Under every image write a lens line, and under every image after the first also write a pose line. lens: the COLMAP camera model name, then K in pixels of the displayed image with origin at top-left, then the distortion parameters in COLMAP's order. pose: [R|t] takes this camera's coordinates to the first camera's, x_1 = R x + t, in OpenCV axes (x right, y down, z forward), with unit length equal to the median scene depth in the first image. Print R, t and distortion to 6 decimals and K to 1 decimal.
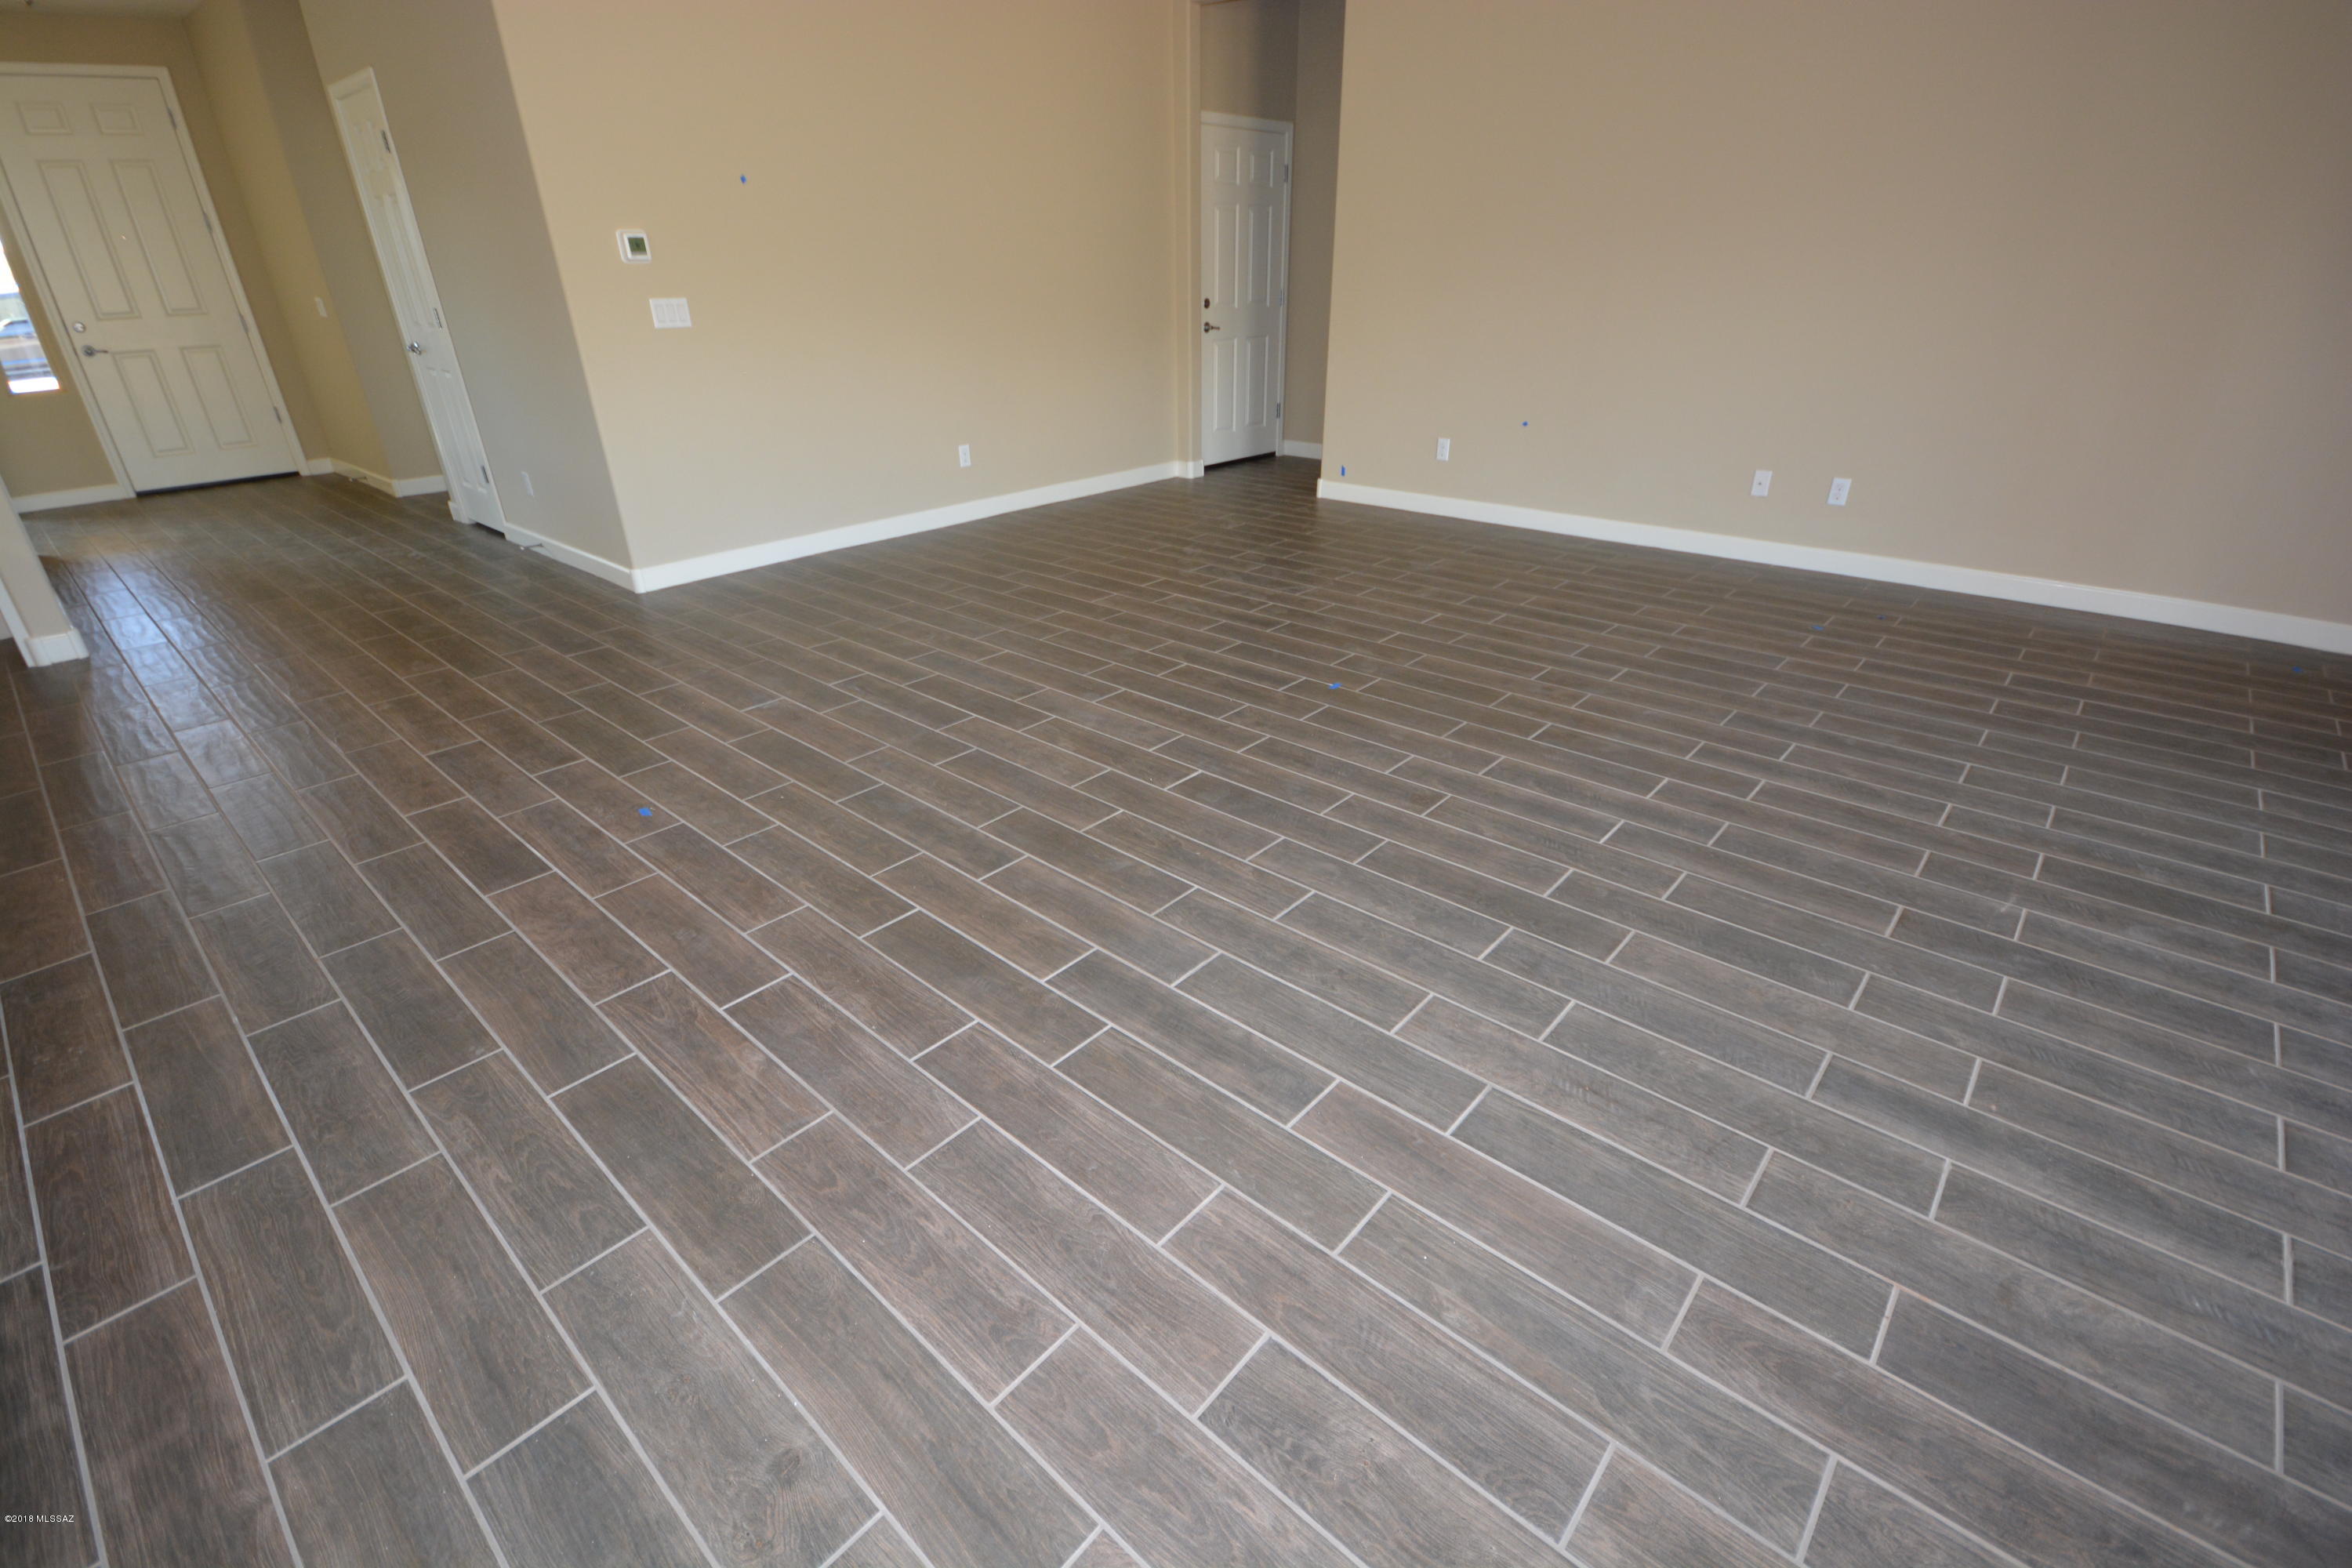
lens RADIAL K [[1043.7, 0, 1160.4], [0, 1043.7, 793.8], [0, 0, 1]] dist [-0.004835, 0.000132]
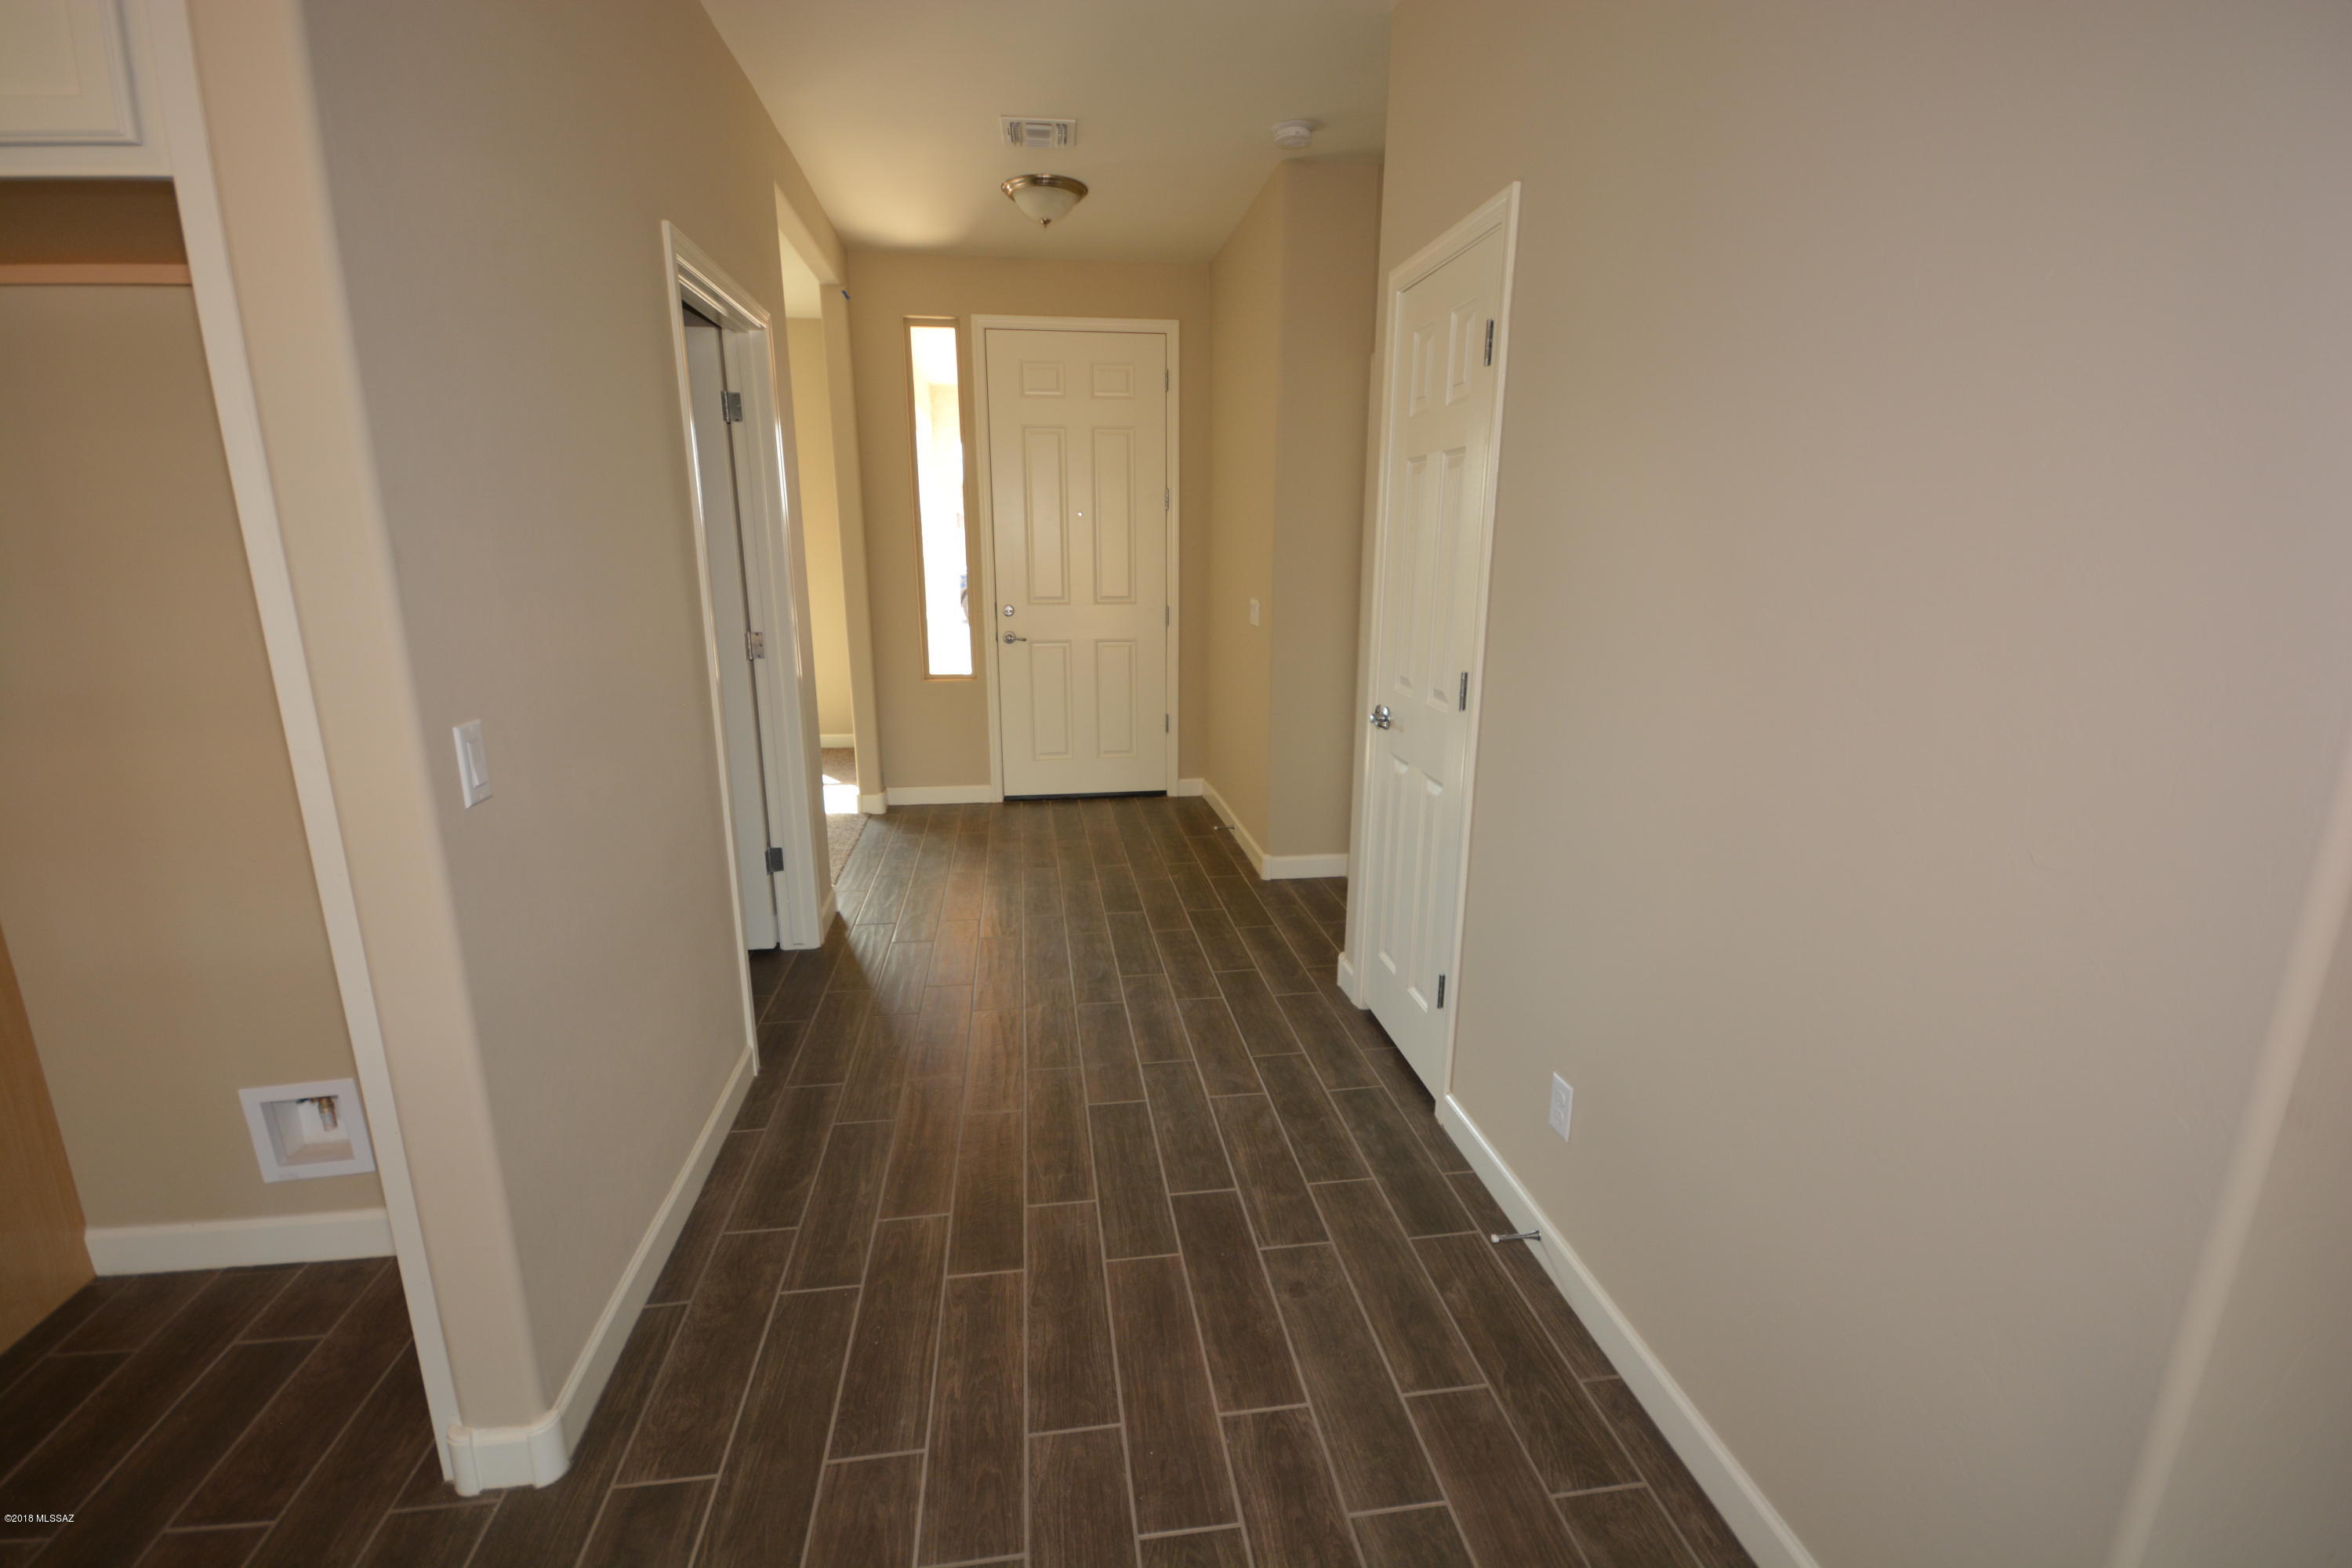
lens RADIAL K [[1043.7, 0, 1166.0], [0, 1043.7, 776.8], [0, 0, 1]] dist [-0.004835, 0.000132]
pose [[0.765102, 0.157045, -0.624465, -0.392315], [-0.289685, 0.950067, -0.115996, -0.258338], [0.575067, 0.269647, 0.772391, 0.450855]]
